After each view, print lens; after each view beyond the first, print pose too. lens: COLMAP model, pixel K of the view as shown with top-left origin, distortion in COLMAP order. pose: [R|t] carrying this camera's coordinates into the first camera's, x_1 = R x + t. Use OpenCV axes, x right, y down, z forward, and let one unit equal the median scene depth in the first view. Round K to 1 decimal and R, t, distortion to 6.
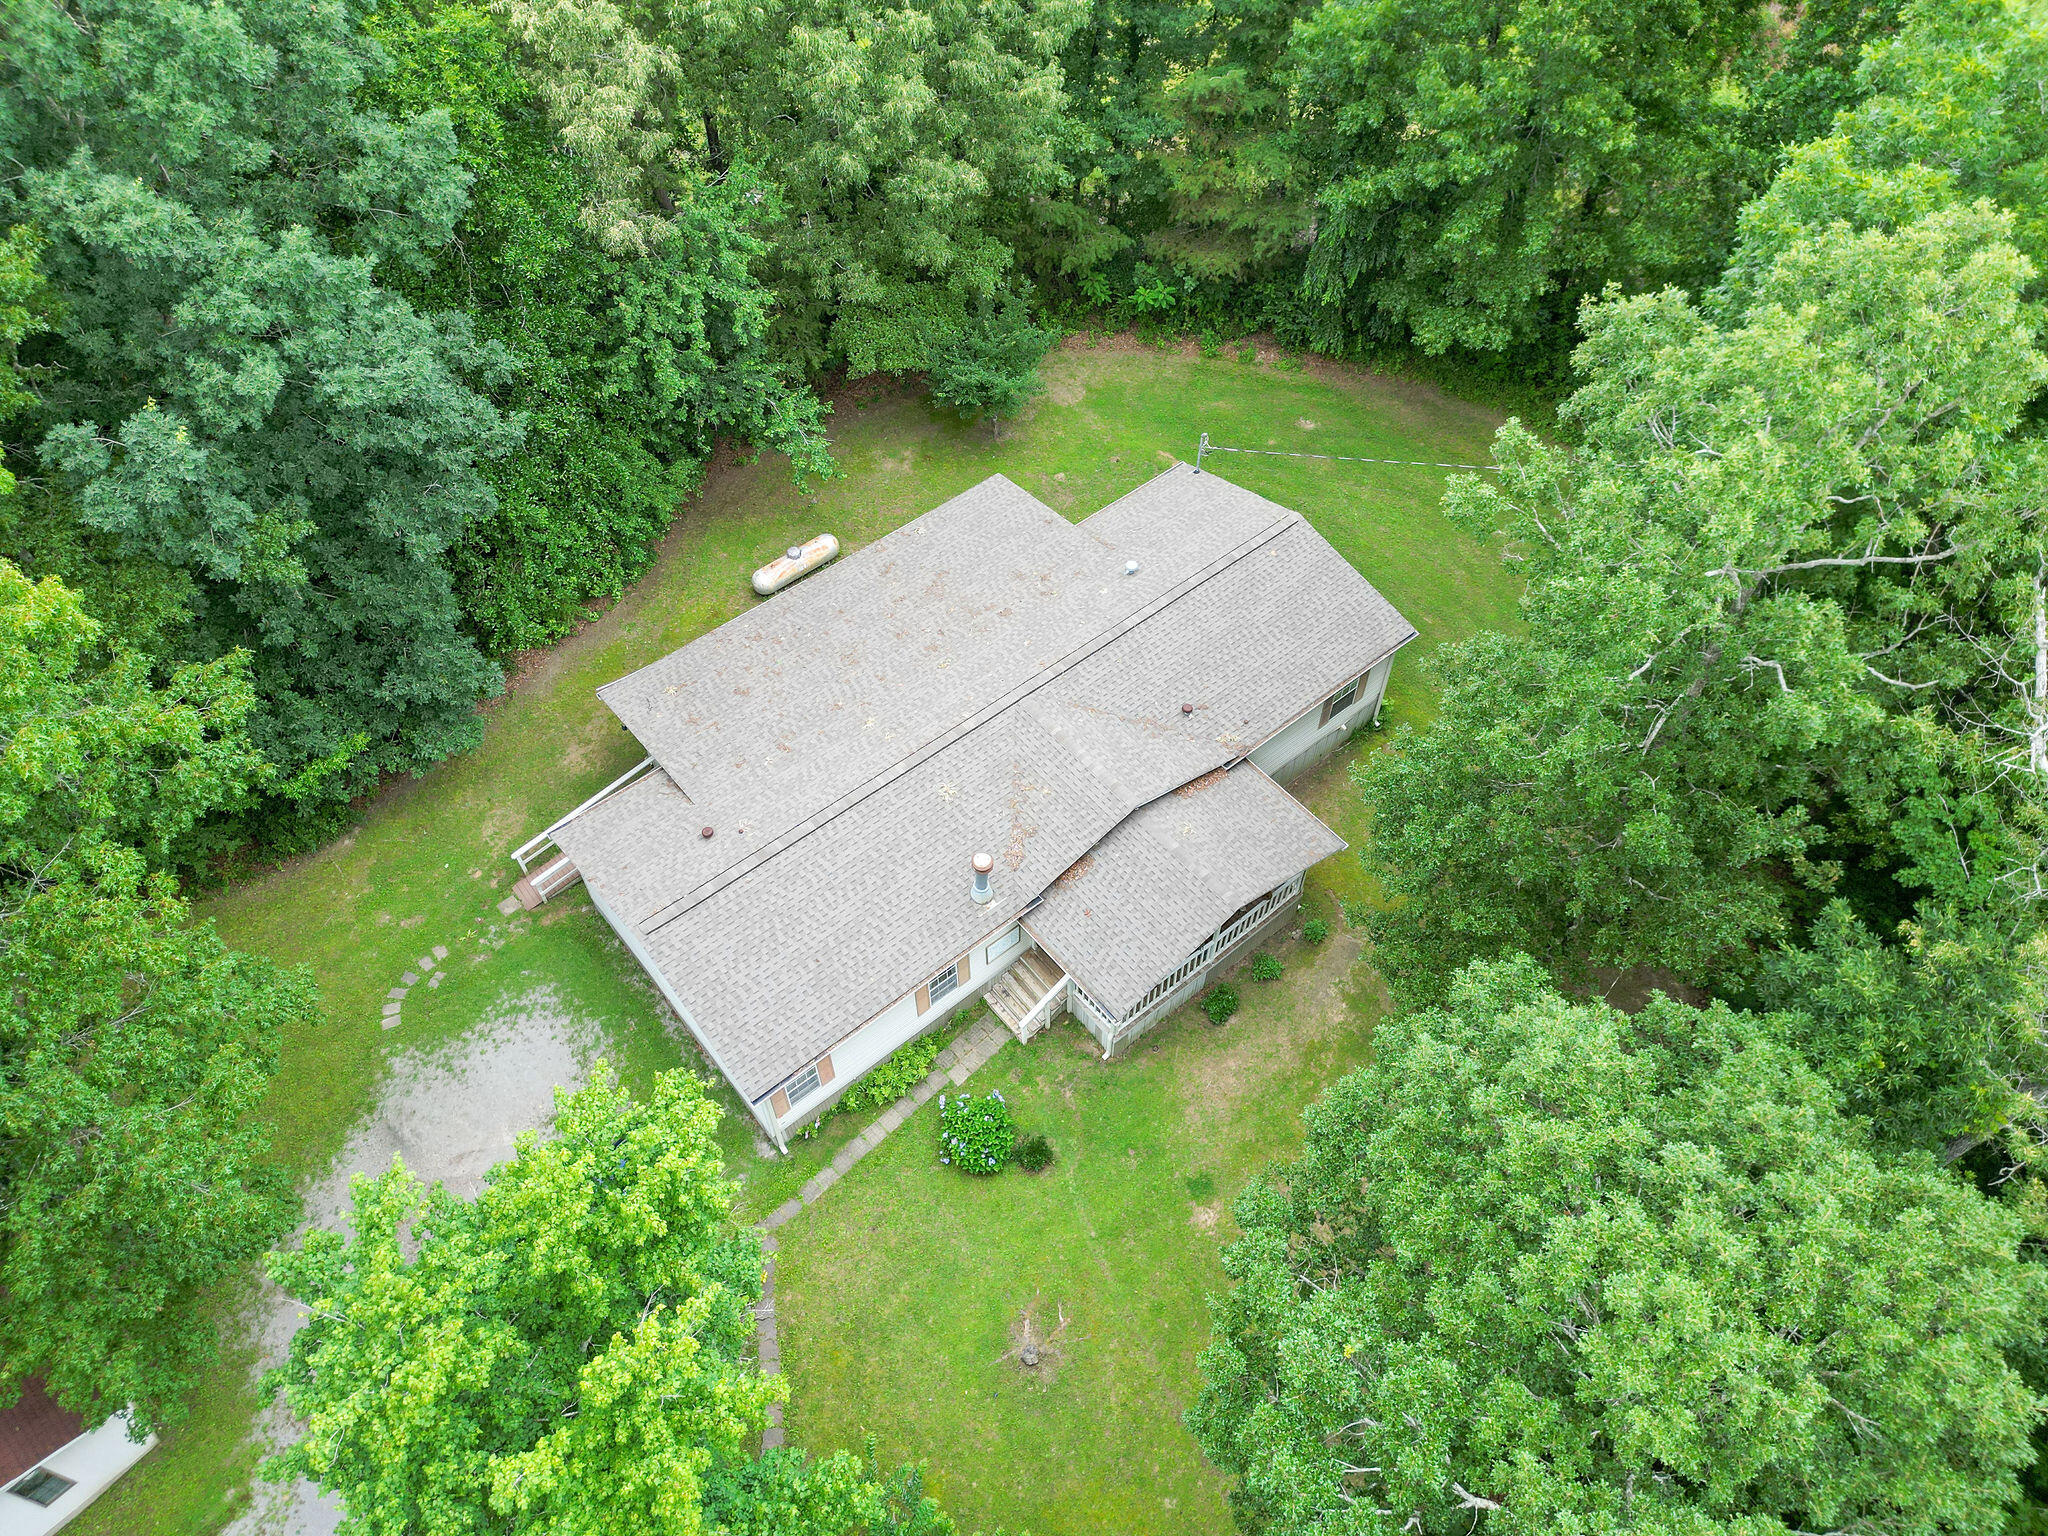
lens RADIAL K [[1402.2, 0, 1028.2], [0, 1402.2, 759.8], [0, 0, 1]] dist [0.047850, -0.027415]
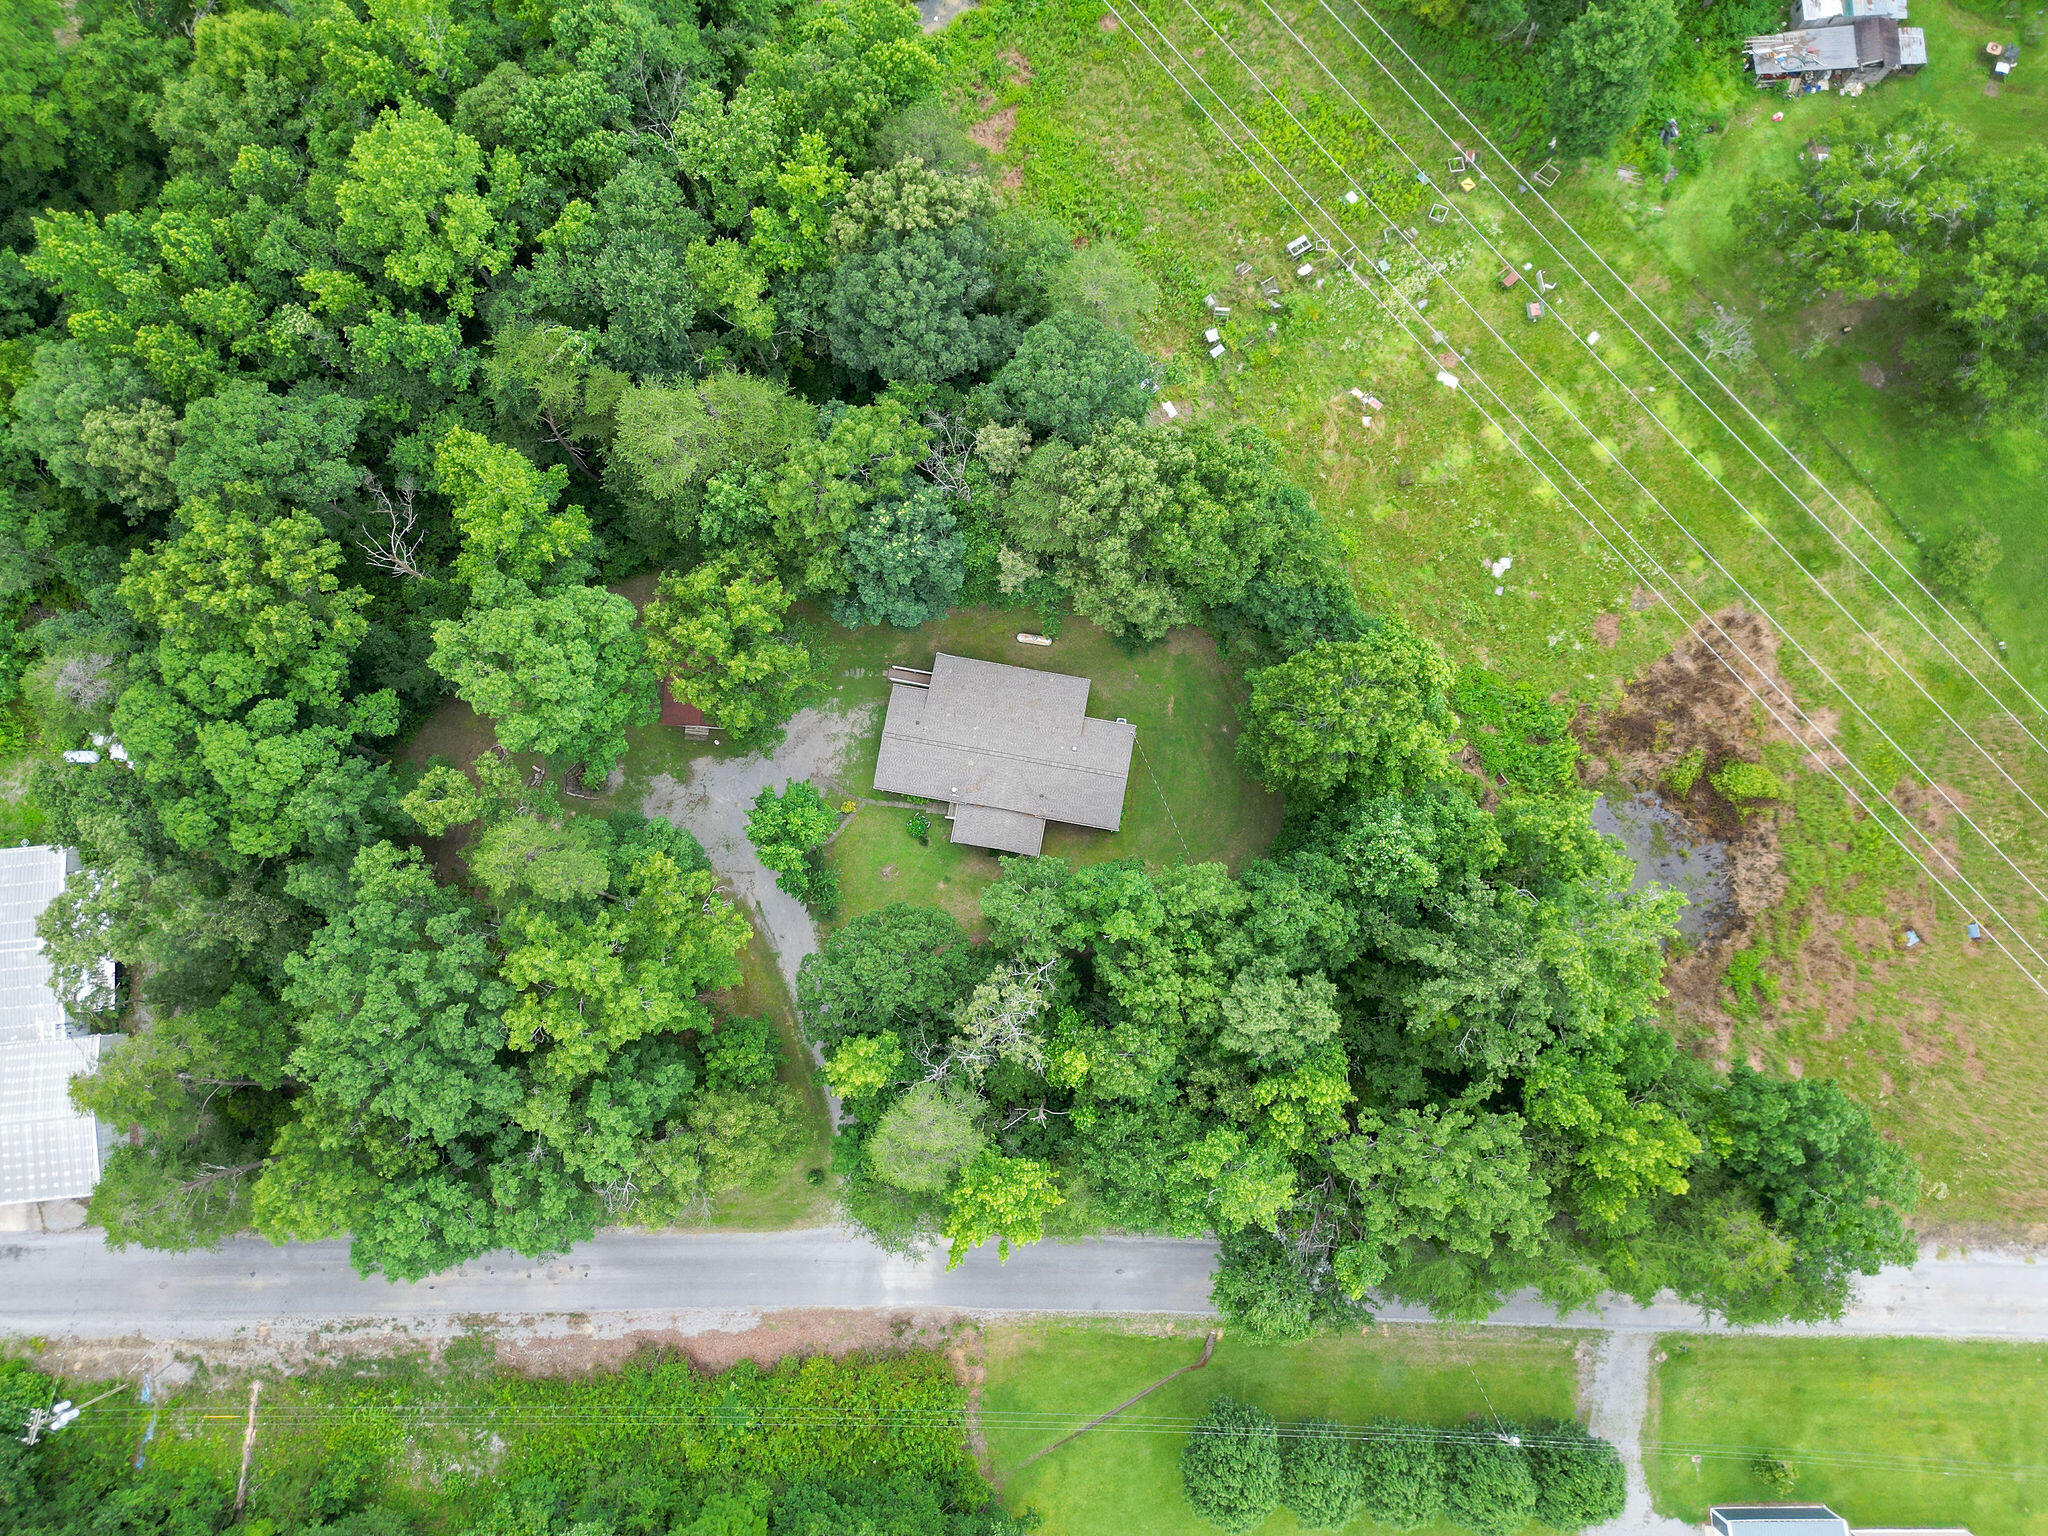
lens RADIAL K [[1402.2, 0, 1007.9], [0, 1402.2, 752.2], [0, 0, 1]] dist [0.047850, -0.027415]
pose [[0.640358, 0.759815, -0.112348, 0.372005], [-0.589969, 0.580237, 0.561481, -2.011298], [0.491811, -0.293267, 0.819827, -1.806446]]
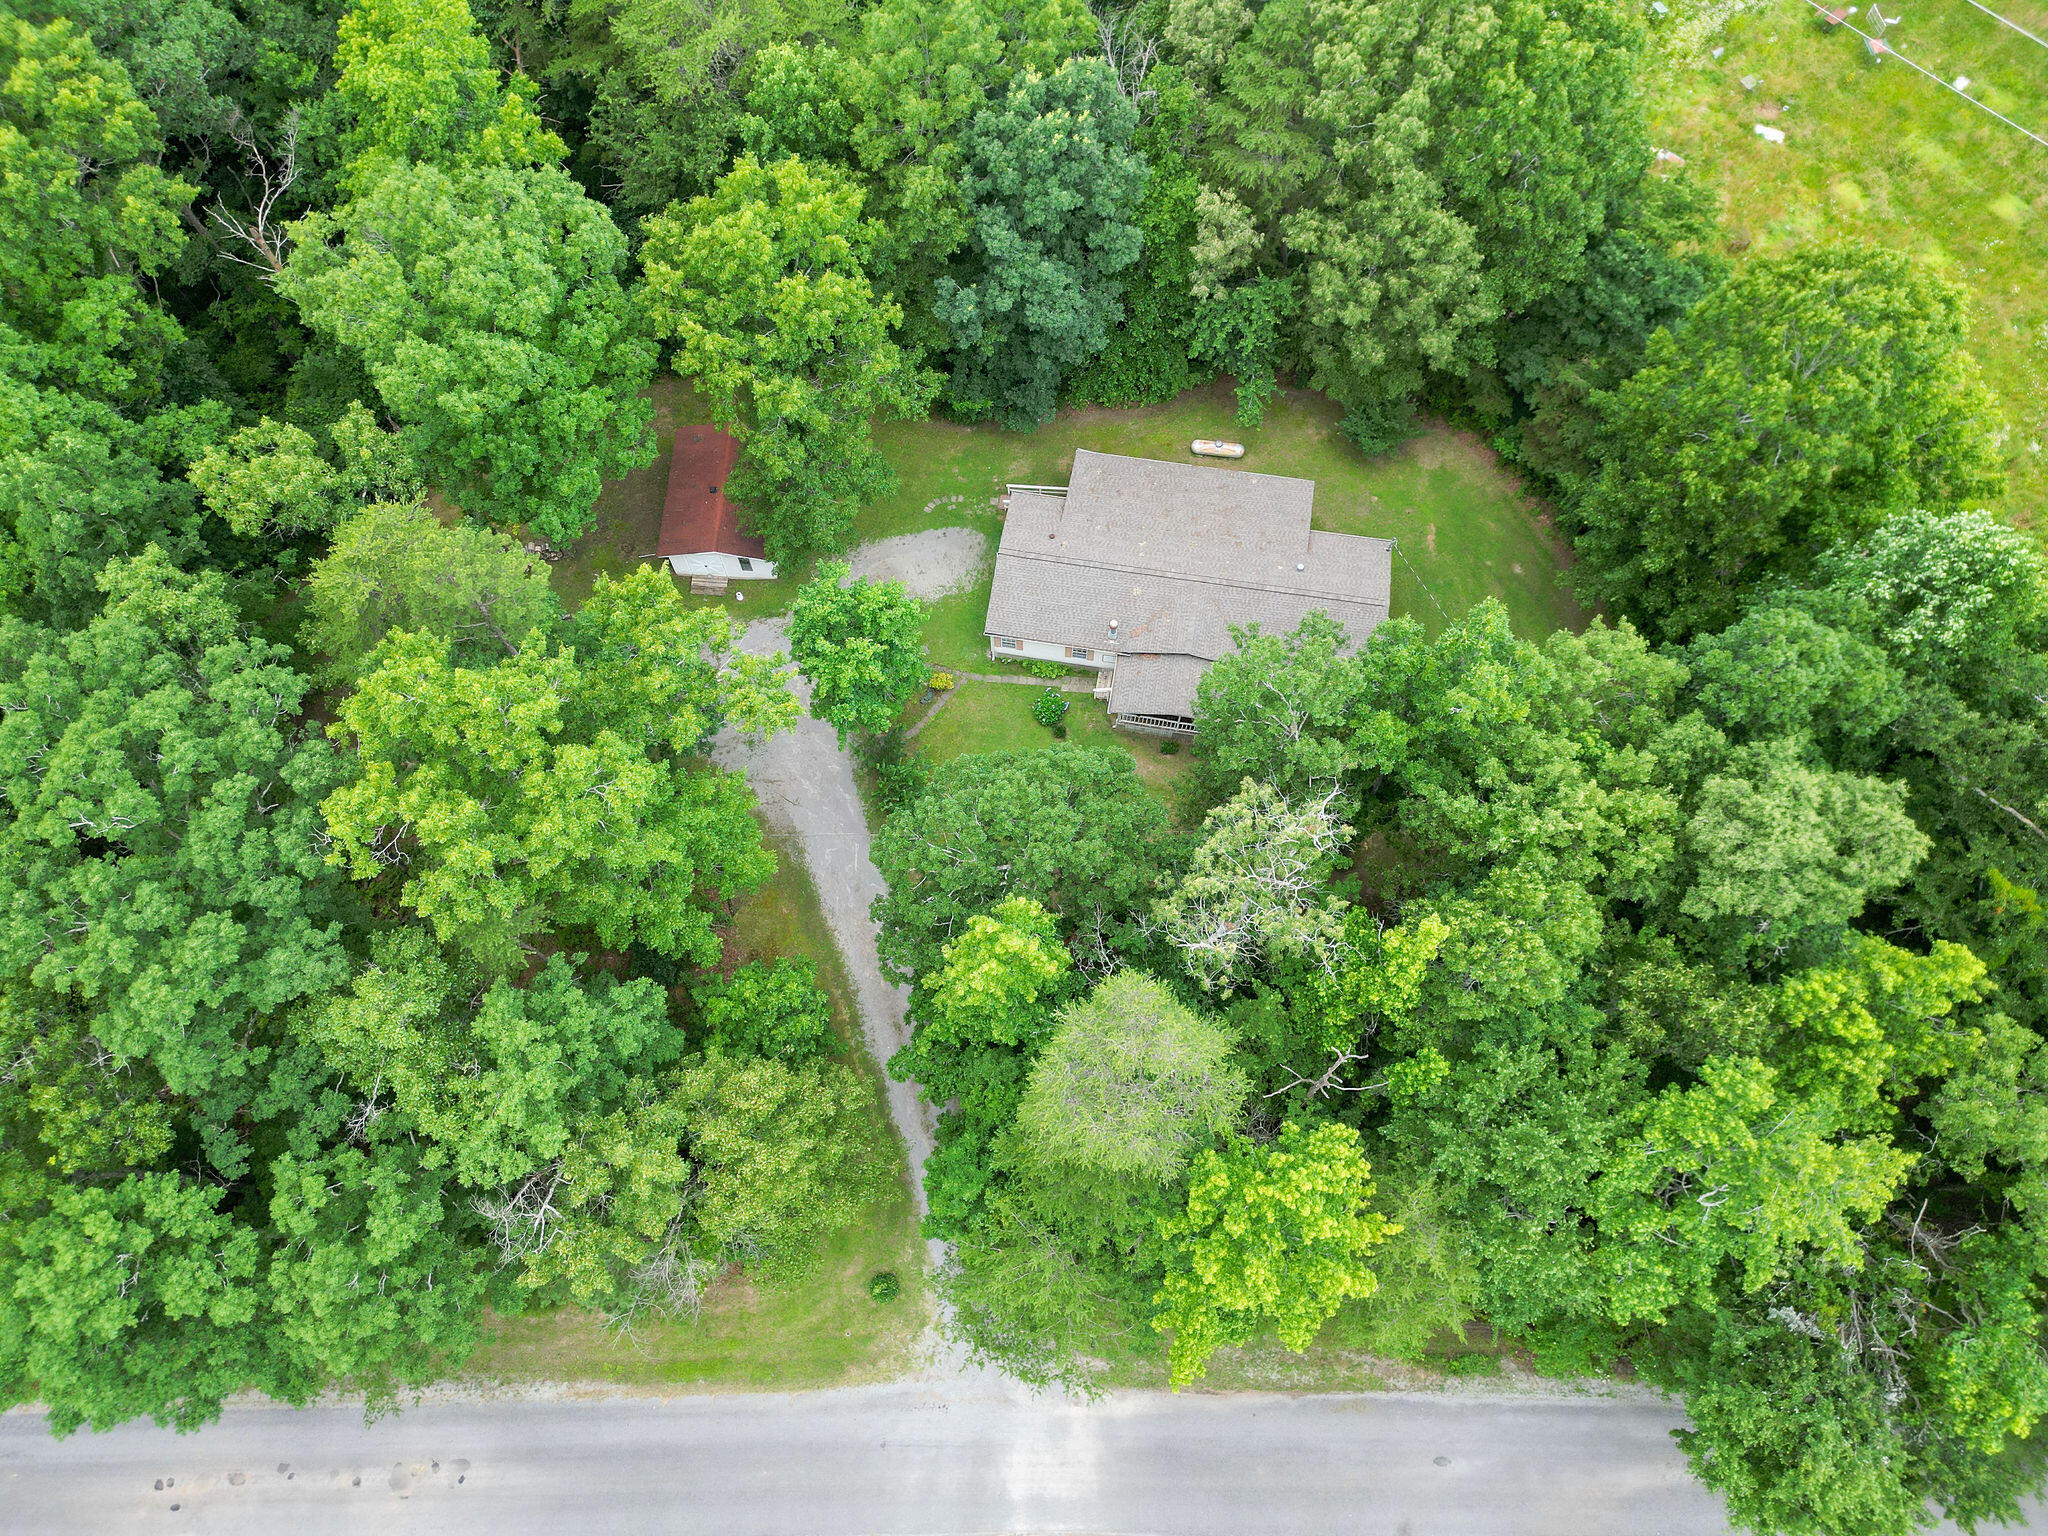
lens RADIAL K [[1402.2, 0, 994.4], [0, 1402.2, 757.6], [0, 0, 1]] dist [0.047850, -0.027415]
pose [[0.643640, 0.699713, -0.310047, 0.672359], [-0.585873, 0.711133, 0.388642, -0.522373], [0.492422, -0.068497, 0.867657, -1.060273]]
